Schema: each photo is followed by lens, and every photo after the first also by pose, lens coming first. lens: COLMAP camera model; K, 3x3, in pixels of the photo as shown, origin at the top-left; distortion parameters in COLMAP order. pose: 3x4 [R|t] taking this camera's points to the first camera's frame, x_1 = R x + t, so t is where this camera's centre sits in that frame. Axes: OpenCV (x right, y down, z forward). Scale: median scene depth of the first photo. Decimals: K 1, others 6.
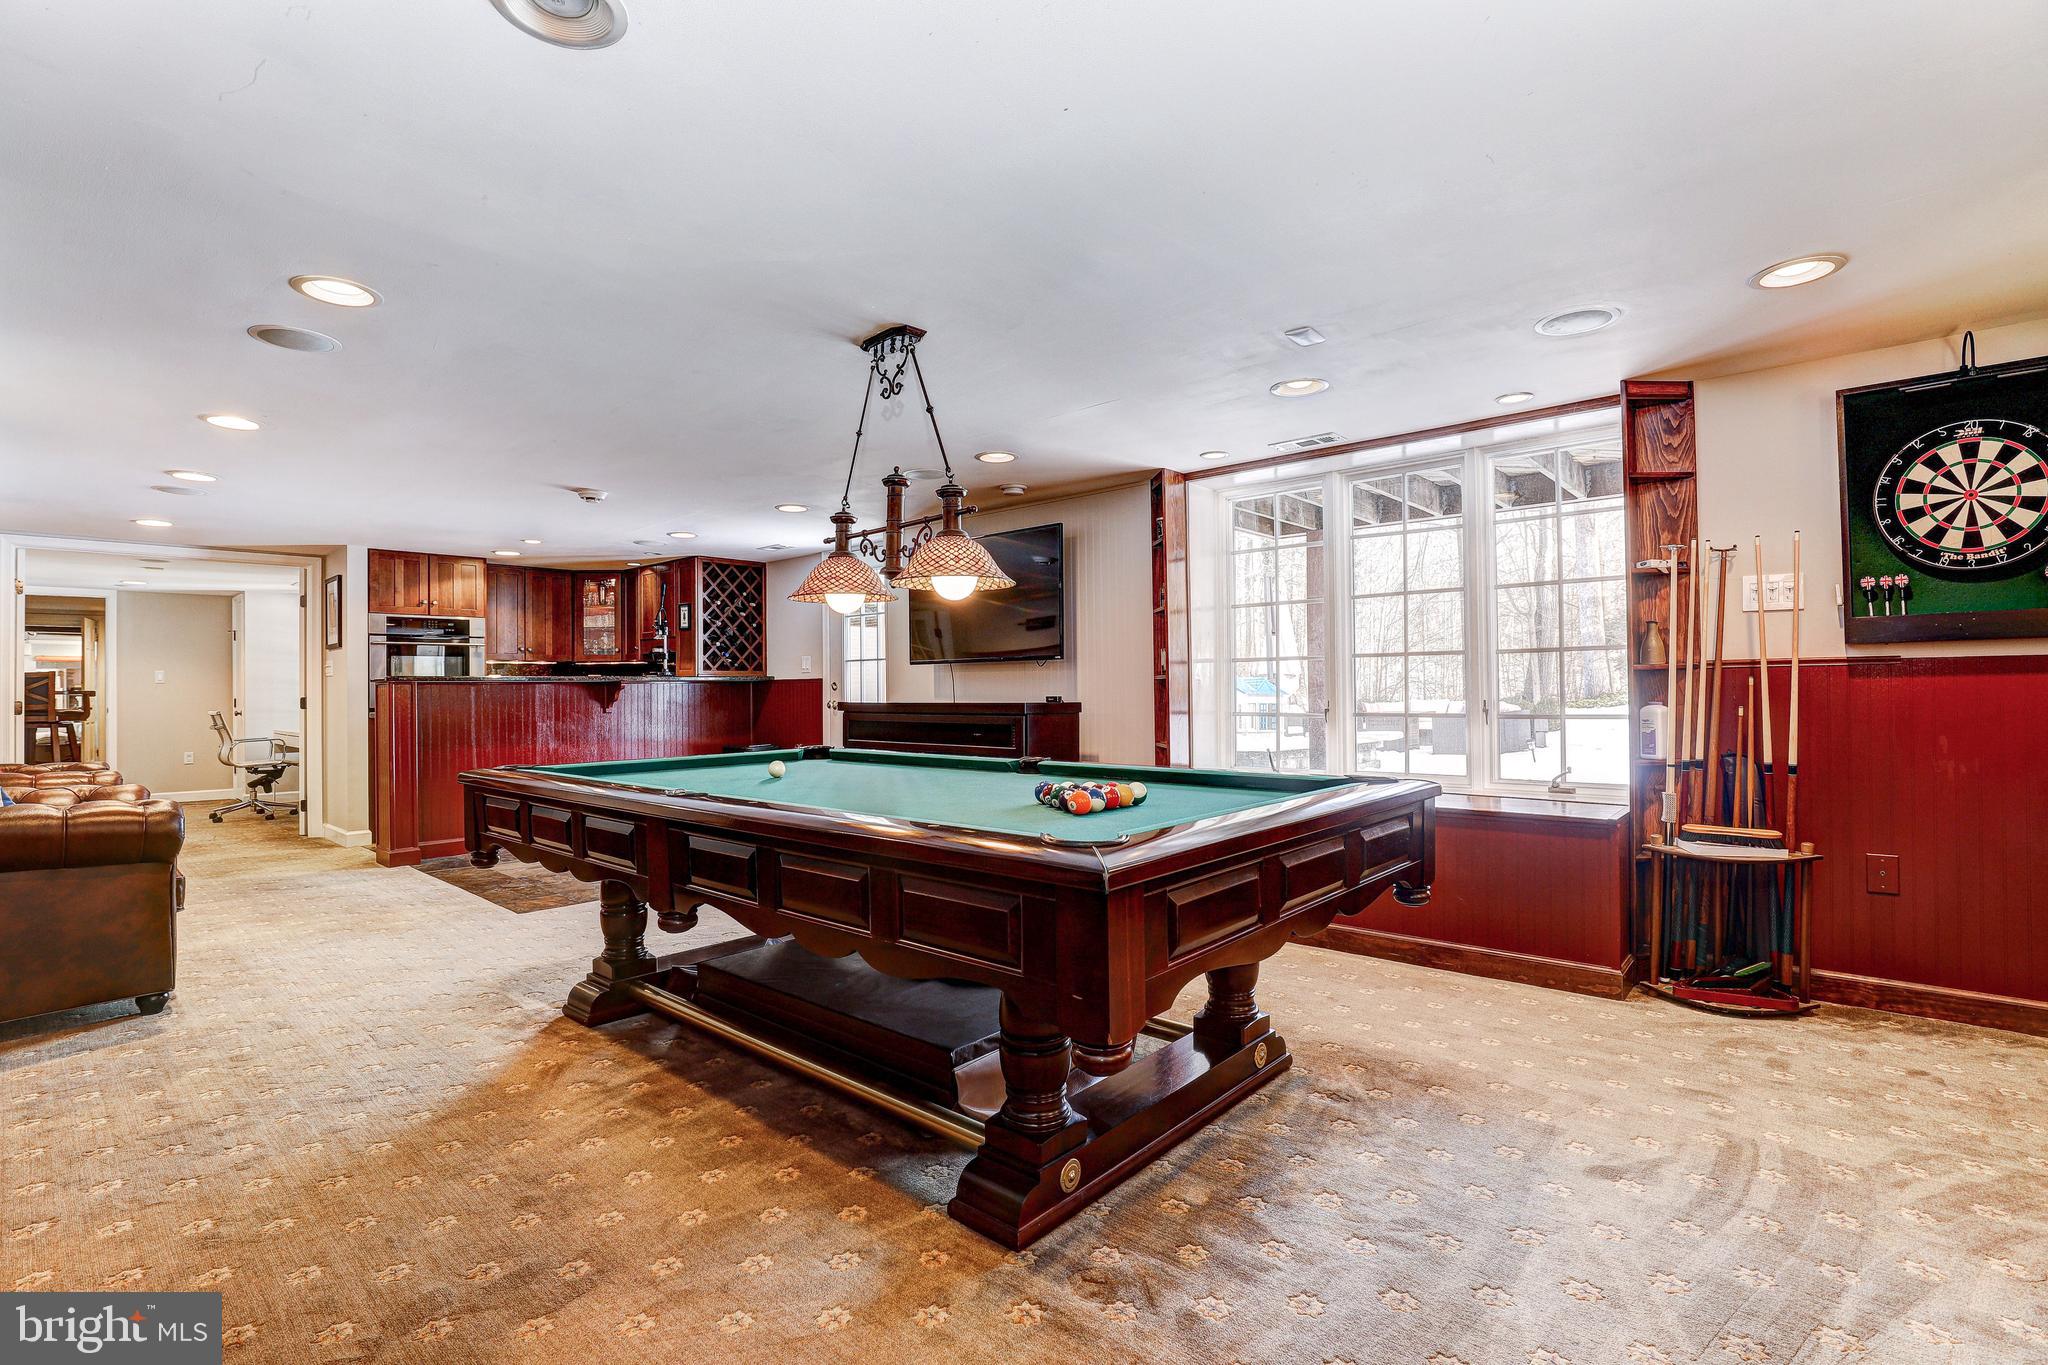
lens RADIAL K [[945.1, 0, 1024.0], [0, 945.1, 682.5], [0, 0, 1]] dist [-0.029182, 0.000638]
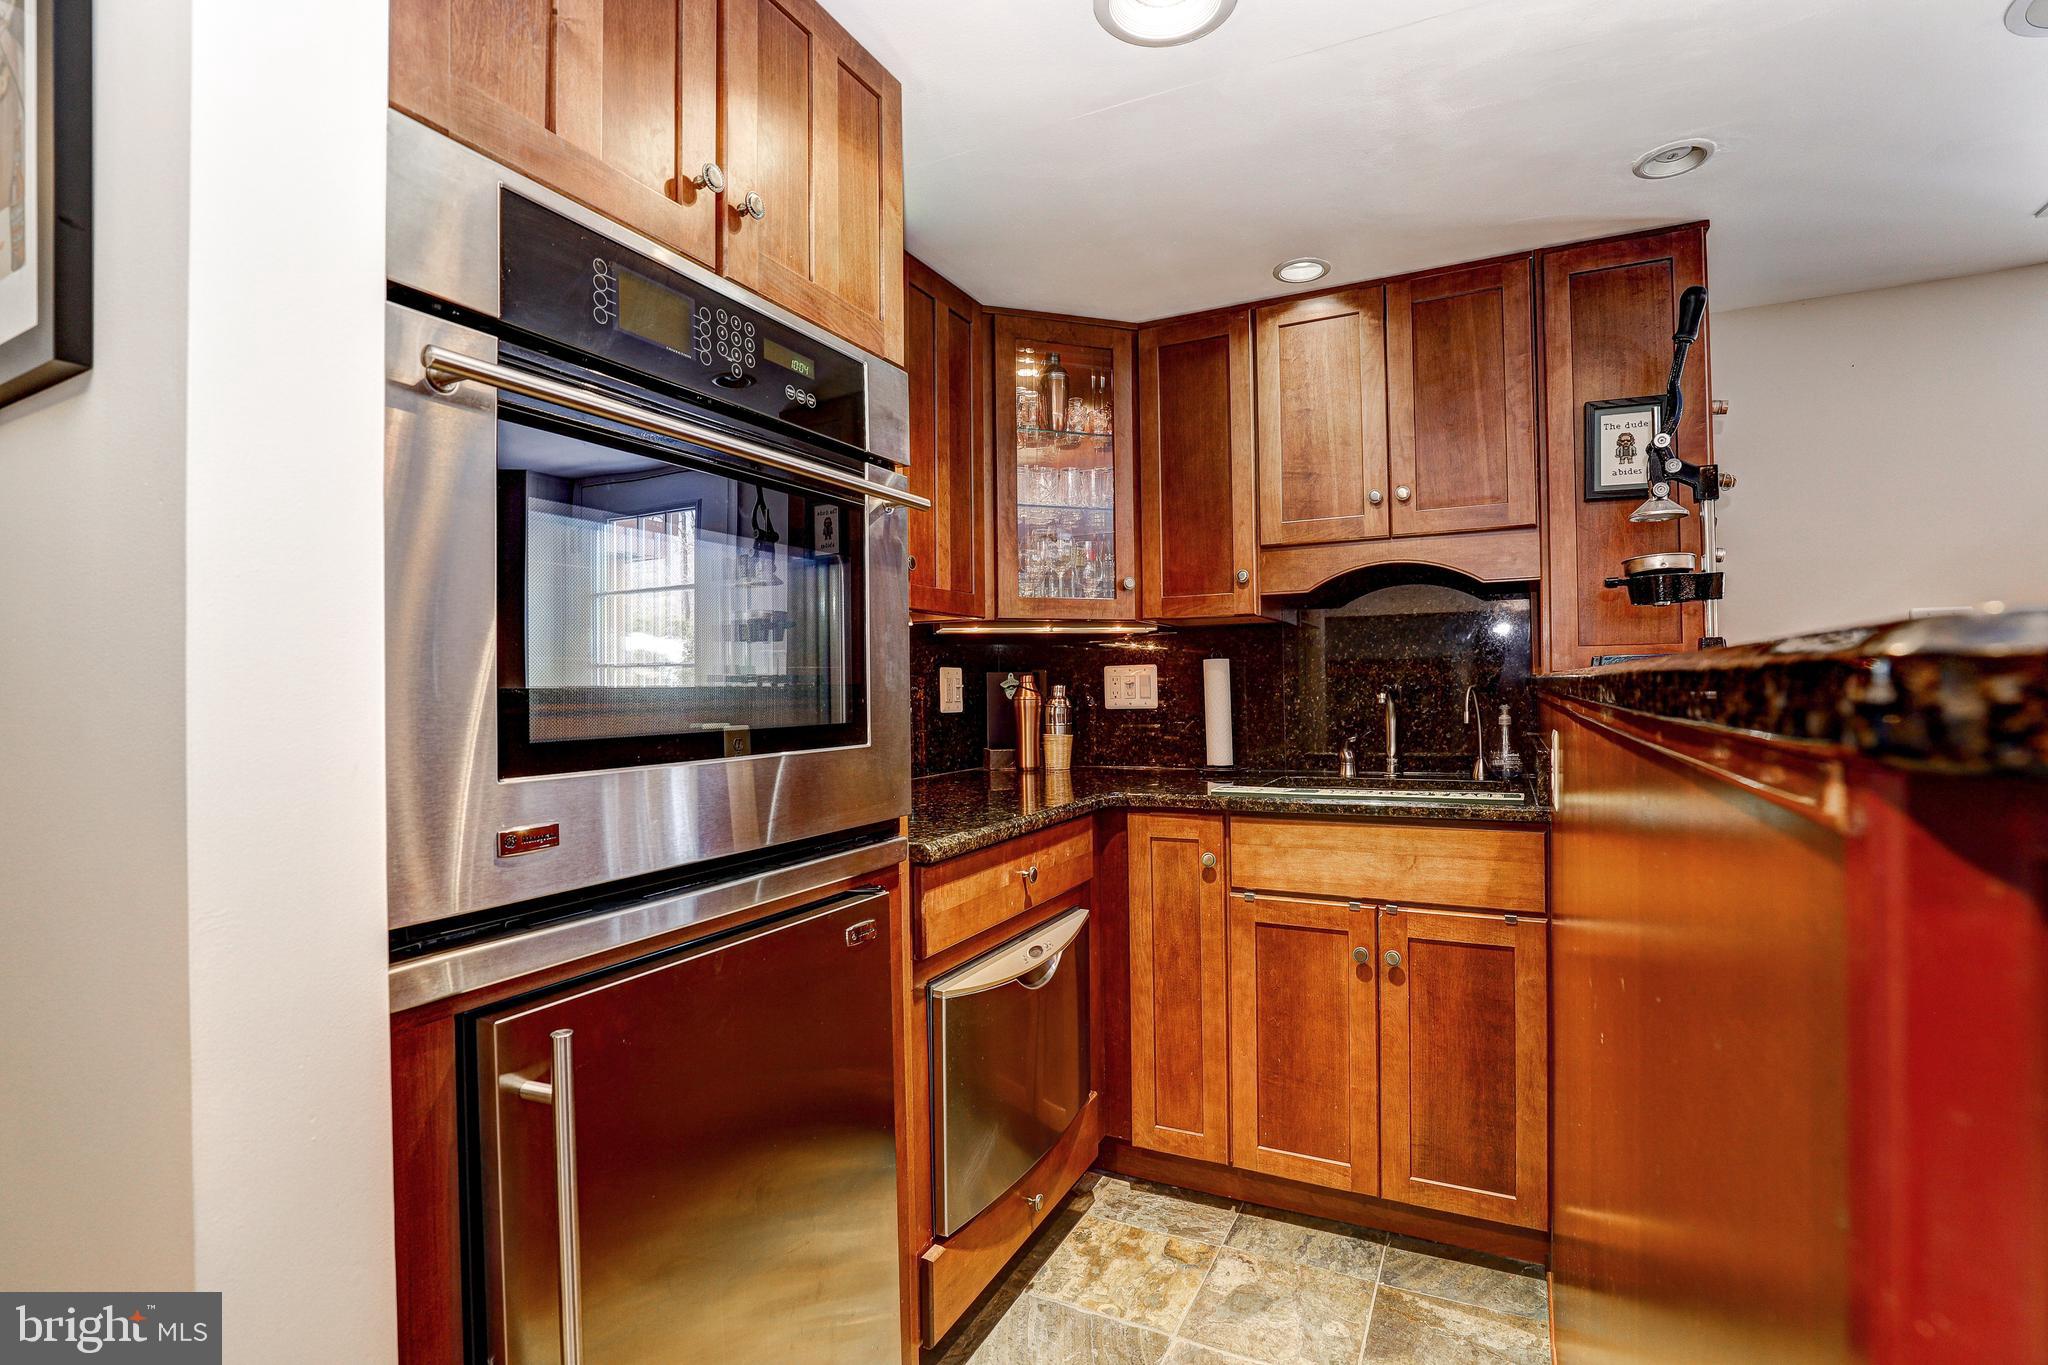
lens RADIAL K [[935.5, 0, 1024.0], [0, 935.5, 682.5], [0, 0, 1]] dist [-0.019027, 0.000043]
pose [[0.966502, 0.003558, 0.256636, -0.598695], [-0.002630, 0.999989, -0.003962, -0.001168], [-0.256647, 0.003154, 0.966500, 0.793631]]
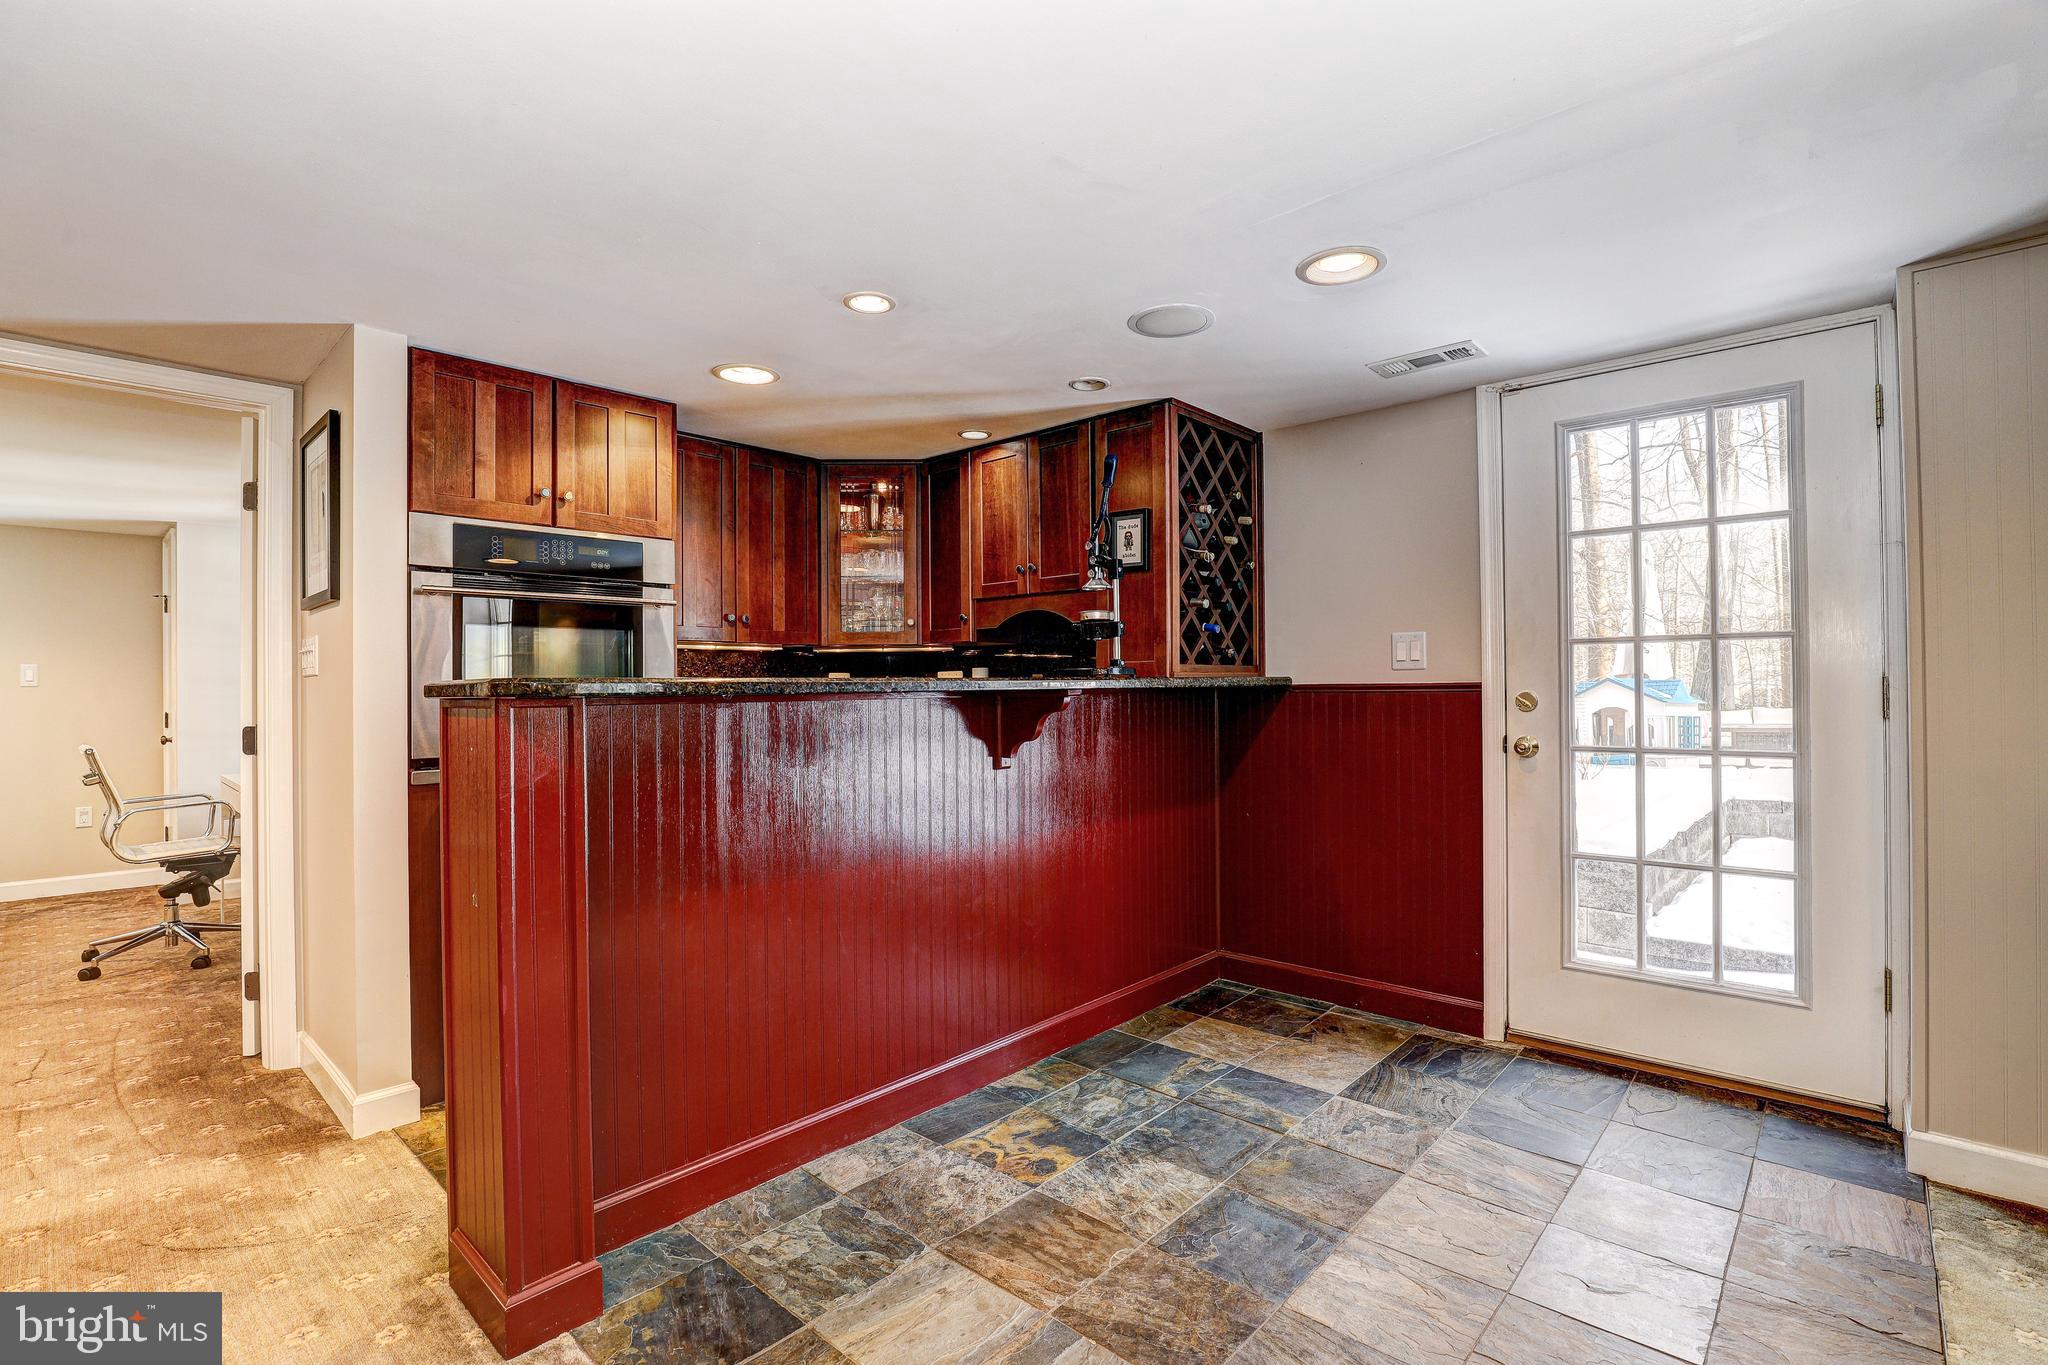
lens RADIAL K [[945.1, 0, 1024.0], [0, 945.1, 682.5], [0, 0, 1]] dist [-0.029182, 0.000638]
pose [[0.999943, 0.001793, -0.010532, -0.407626], [-0.001773, 0.999997, 0.001938, -0.004633], [0.010535, -0.001919, 0.999943, 0.564752]]
